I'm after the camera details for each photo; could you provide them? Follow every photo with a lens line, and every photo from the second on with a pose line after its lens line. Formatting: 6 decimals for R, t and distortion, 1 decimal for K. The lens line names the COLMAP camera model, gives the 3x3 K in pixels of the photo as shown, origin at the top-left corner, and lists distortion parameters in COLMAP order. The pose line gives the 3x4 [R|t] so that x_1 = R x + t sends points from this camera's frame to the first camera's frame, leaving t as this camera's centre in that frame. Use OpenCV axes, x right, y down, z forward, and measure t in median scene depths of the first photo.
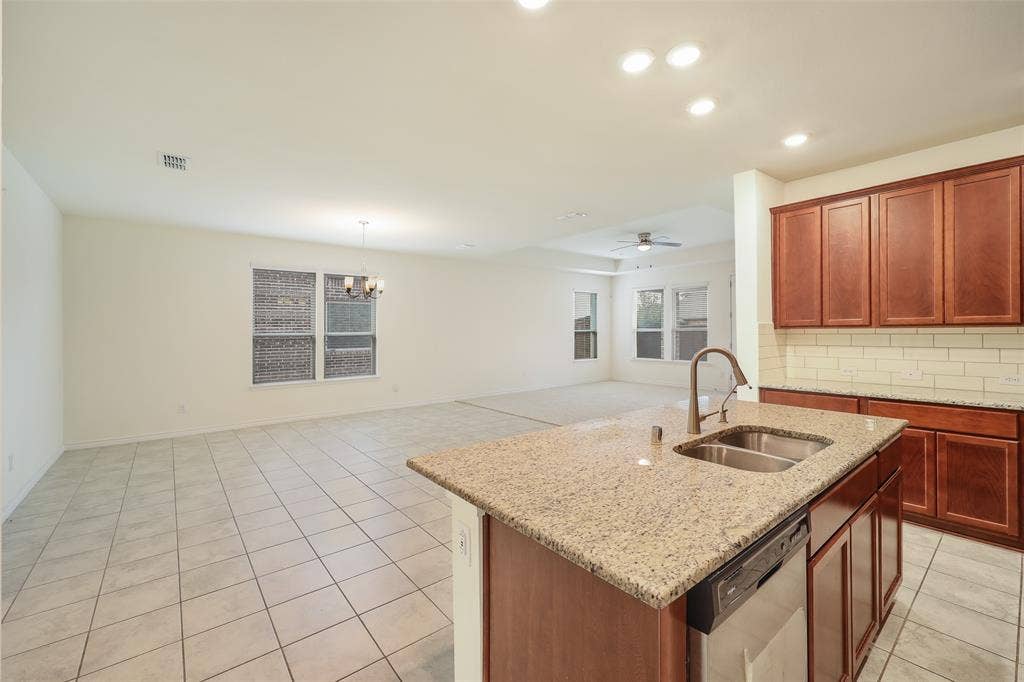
lens RADIAL K [[419.7, 0, 525.4], [0, 419.7, 322.5], [0, 0, 1]] dist [-0.004578, -0.000299]
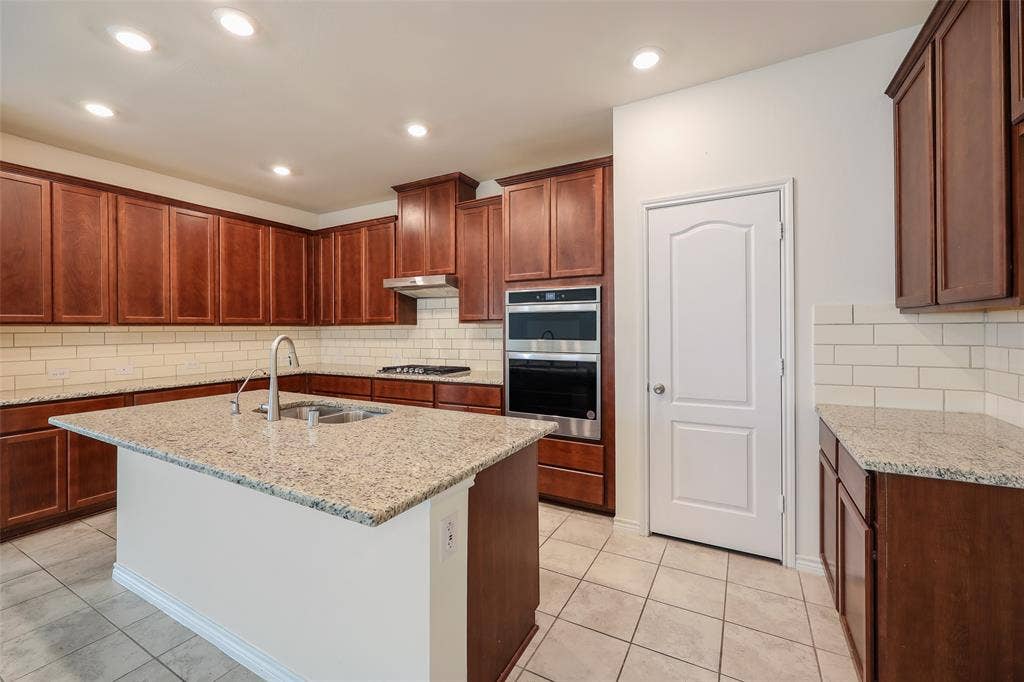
lens RADIAL K [[433.2, 0, 490.6], [0, 433.2, 328.4], [0, 0, 1]] dist [-0.003038, 0.000420]
pose [[-0.331619, 0.007155, 0.943386, -0.425510], [-0.016852, 0.999767, -0.013506, 0.017078], [-0.943263, -0.020377, -0.331421, 0.455166]]
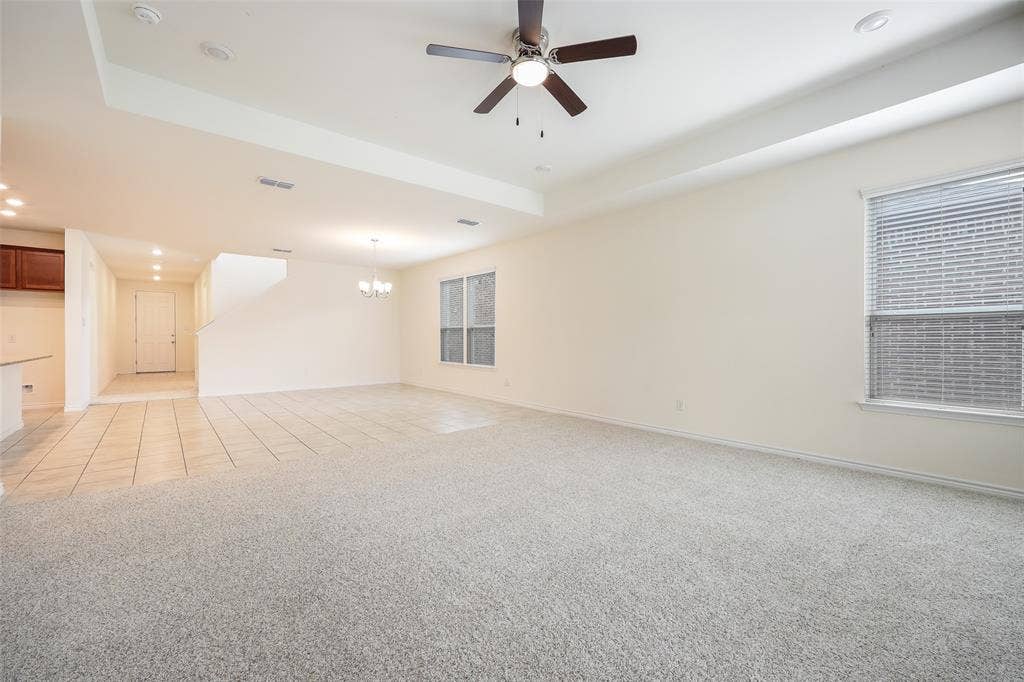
lens RADIAL K [[419.7, 0, 502.3], [0, 419.7, 341.6], [0, 0, 1]] dist [-0.004578, -0.000299]
pose [[-0.012938, 0.012425, -0.999839, 1.374504], [0.027974, 0.999536, 0.012059, 0.112861], [0.999525, -0.027813, -0.013280, 2.110399]]
